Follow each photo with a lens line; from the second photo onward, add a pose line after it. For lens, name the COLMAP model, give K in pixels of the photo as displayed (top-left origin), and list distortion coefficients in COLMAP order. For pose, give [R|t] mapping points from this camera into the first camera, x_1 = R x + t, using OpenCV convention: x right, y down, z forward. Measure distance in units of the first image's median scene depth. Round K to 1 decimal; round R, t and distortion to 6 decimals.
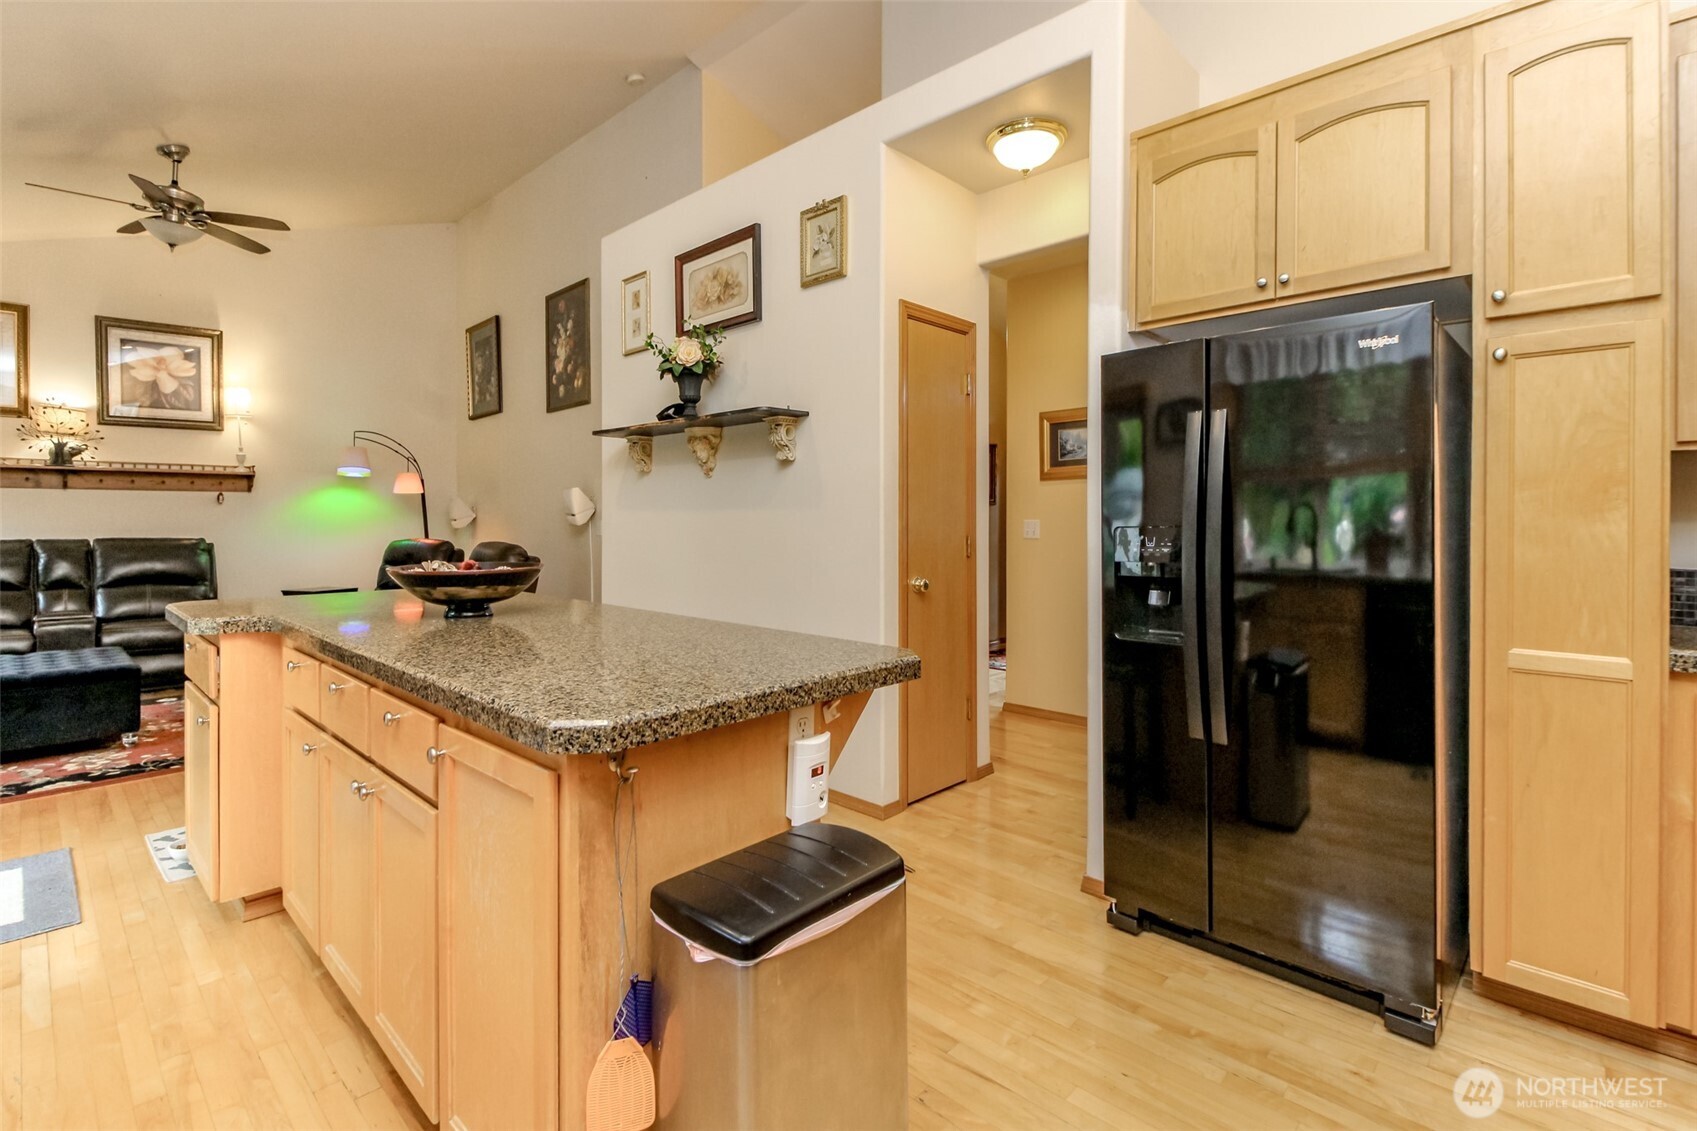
lens RADIAL K [[781.6, 0, 845.9], [0, 781.6, 527.2], [0, 0, 1]] dist [0.002469, -0.004629]
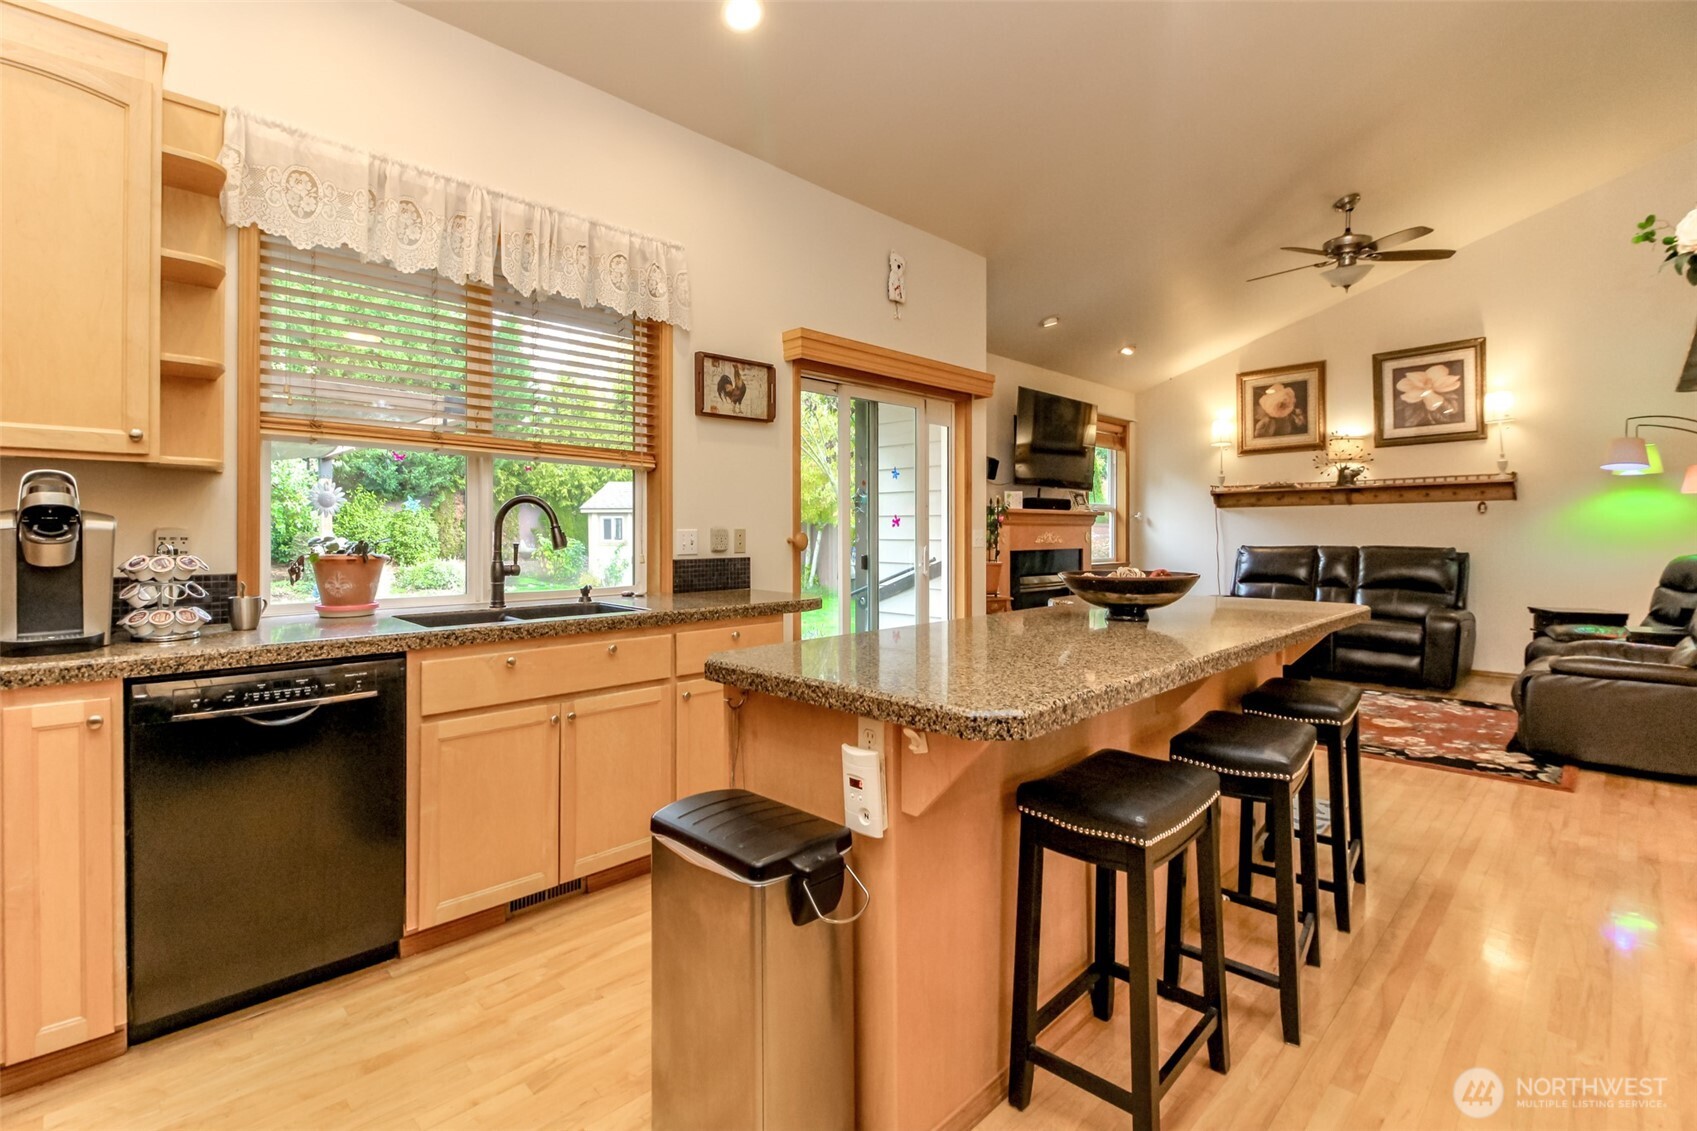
lens RADIAL K [[781.6, 0, 835.2], [0, 781.6, 534.2], [0, 0, 1]] dist [0.002469, -0.004629]
pose [[-0.071050, 0.001573, -0.997472, 0.254657], [-0.005611, 0.999982, 0.001977, -0.001224], [0.997457, 0.005737, -0.071040, 0.280303]]
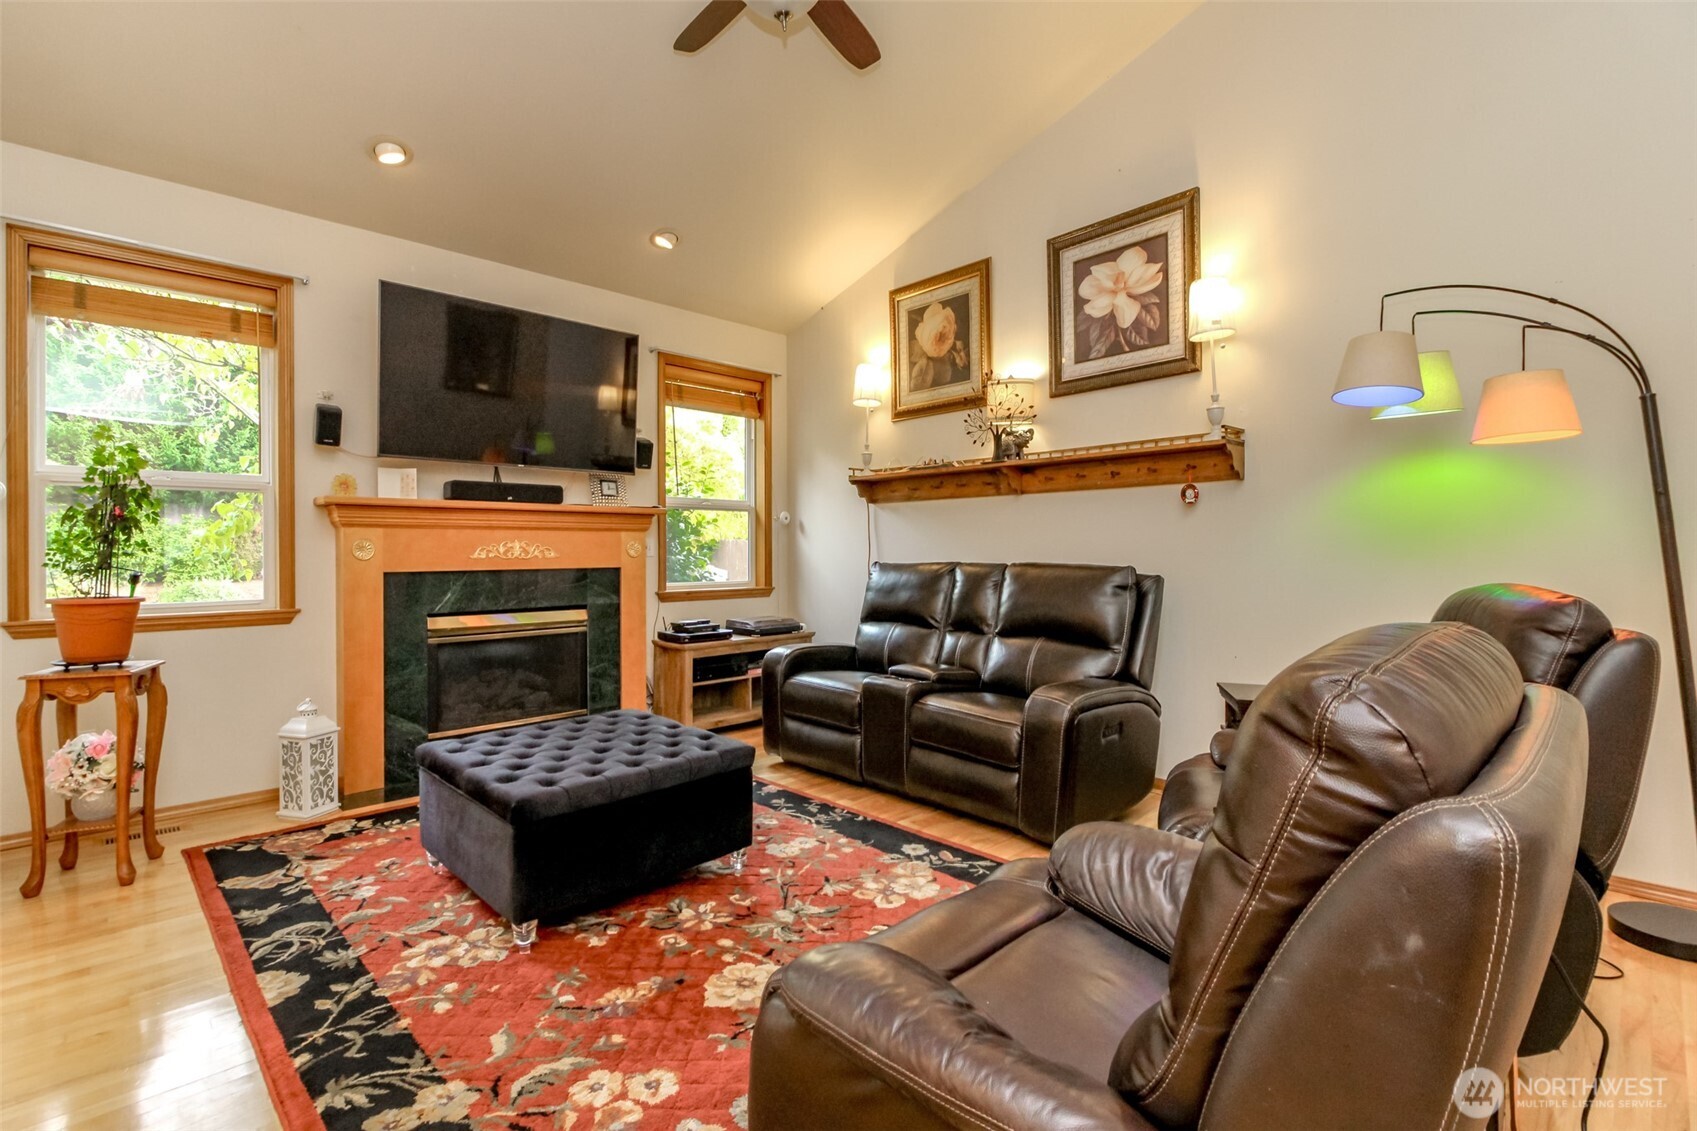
lens RADIAL K [[781.6, 0, 838.0], [0, 781.6, 560.5], [0, 0, 1]] dist [0.002469, -0.004629]
pose [[-0.068897, 0.019201, -0.997439, -0.250657], [-0.004369, 0.999799, 0.019548, -0.000429], [0.997614, 0.005705, -0.068800, 0.852621]]
